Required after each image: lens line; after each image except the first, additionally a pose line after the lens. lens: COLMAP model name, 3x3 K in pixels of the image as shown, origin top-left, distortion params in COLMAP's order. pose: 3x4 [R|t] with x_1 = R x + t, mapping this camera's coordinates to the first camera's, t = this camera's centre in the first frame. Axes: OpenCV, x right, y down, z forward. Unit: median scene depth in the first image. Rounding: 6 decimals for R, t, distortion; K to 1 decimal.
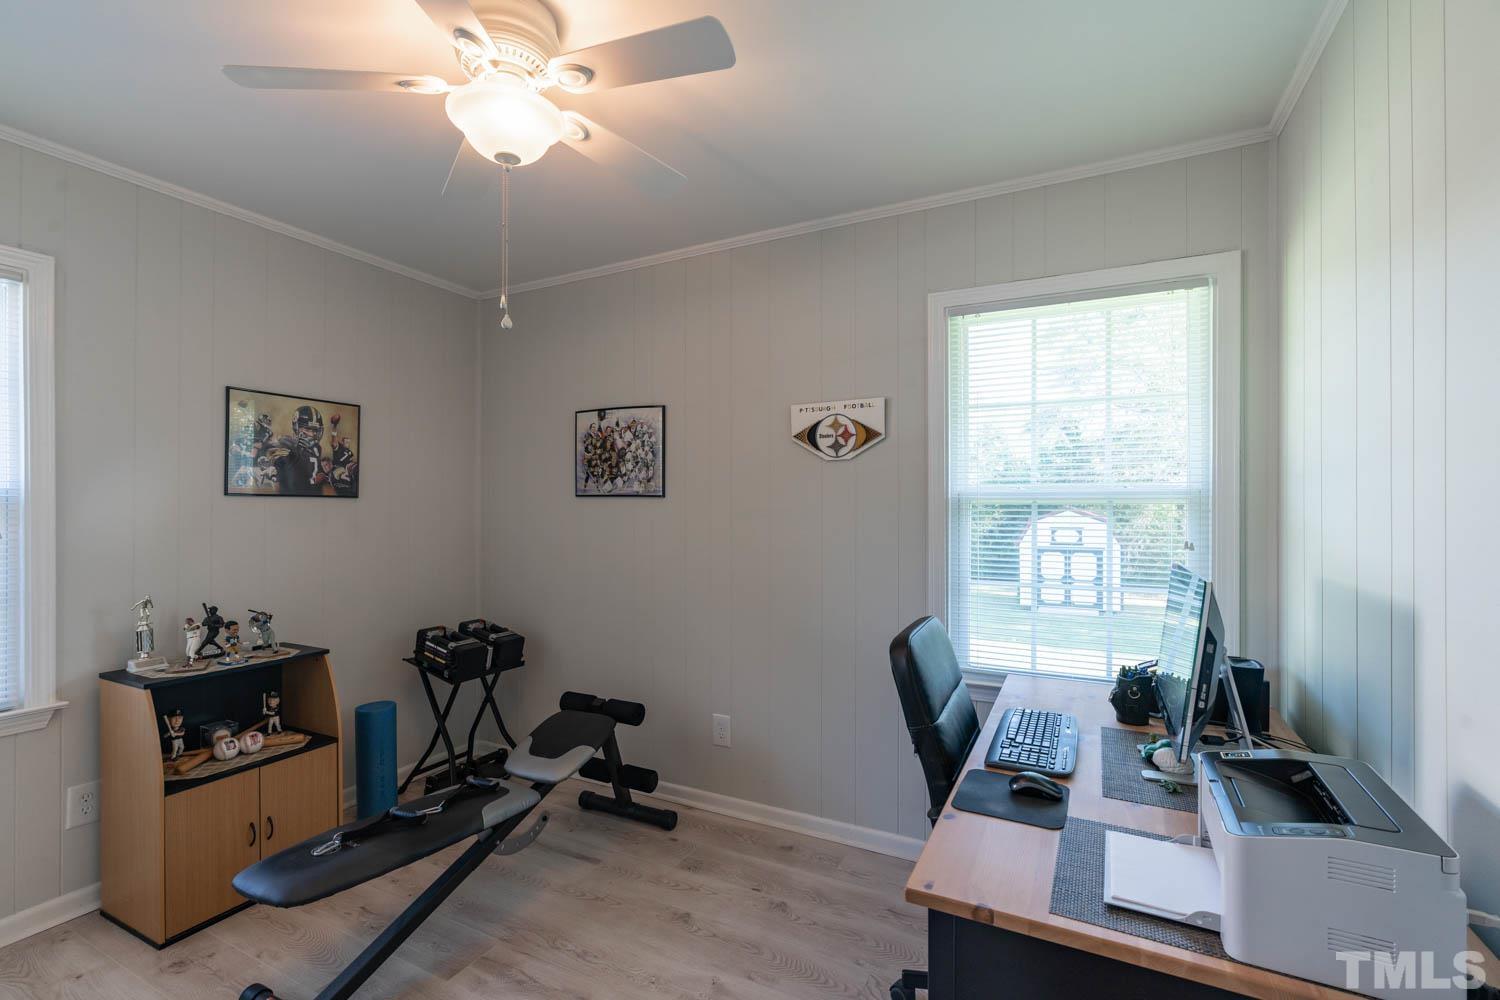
lens RADIAL K [[669.8, 0, 744.9], [0, 669.8, 500.7], [0, 0, 1]] dist [-0.004254, 0.000273]
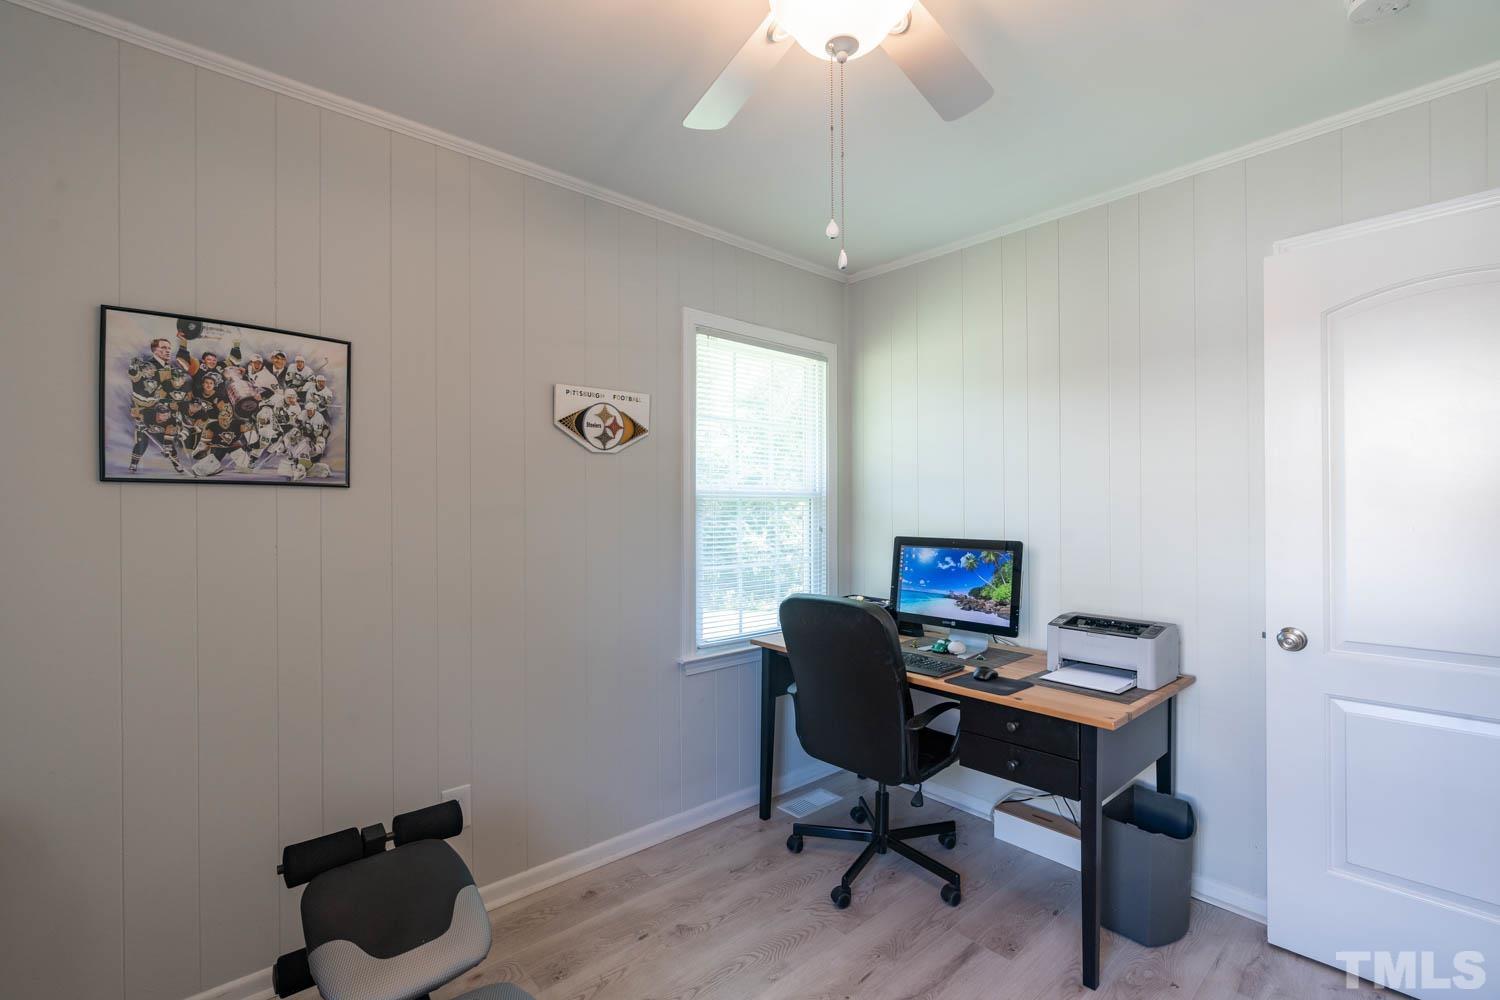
lens RADIAL K [[669.8, 0, 744.9], [0, 669.8, 500.7], [0, 0, 1]] dist [-0.004254, 0.000273]
pose [[0.361430, 0.003760, 0.932392, -0.567112], [-0.011264, 0.999937, 0.000334, 0.002637], [-0.932331, -0.010623, 0.361449, 0.418740]]
